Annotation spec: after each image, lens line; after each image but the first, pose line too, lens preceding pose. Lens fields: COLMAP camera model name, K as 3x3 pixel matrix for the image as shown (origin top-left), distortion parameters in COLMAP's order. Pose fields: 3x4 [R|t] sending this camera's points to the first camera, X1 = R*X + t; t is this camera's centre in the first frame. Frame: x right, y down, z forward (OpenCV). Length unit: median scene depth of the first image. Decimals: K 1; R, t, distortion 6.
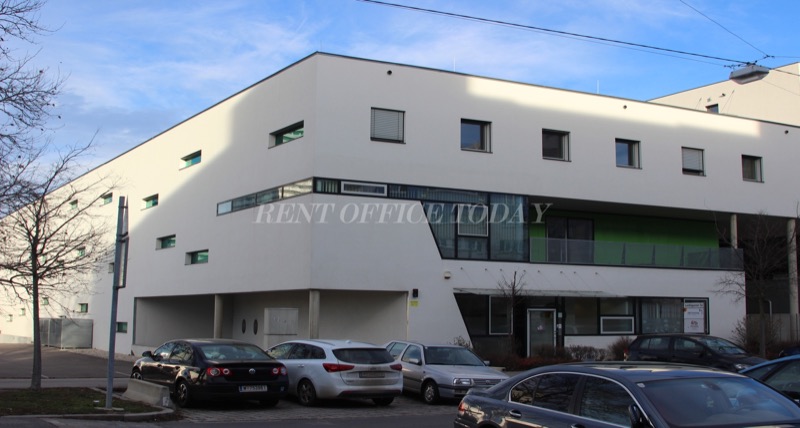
lens RADIAL K [[1064.6, 0, 400.6], [0, 1064.6, 138.6], [0, 0, 1]] dist [-0.153612, 0.018912]
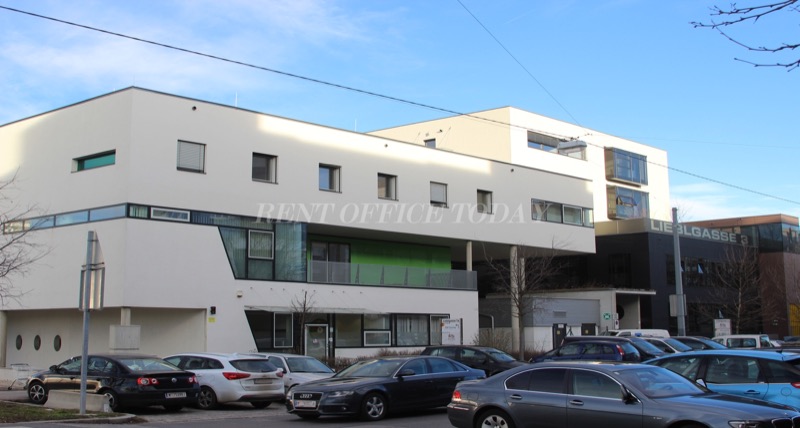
lens RADIAL K [[1064.6, 0, 400.6], [0, 1064.6, 138.6], [0, 0, 1]] dist [-0.153612, 0.018912]
pose [[0.948092, 0.041298, 0.315304, -0.149584], [-0.037047, 0.999124, -0.019468, -0.017523], [-0.315832, 0.006777, 0.948791, -0.096381]]
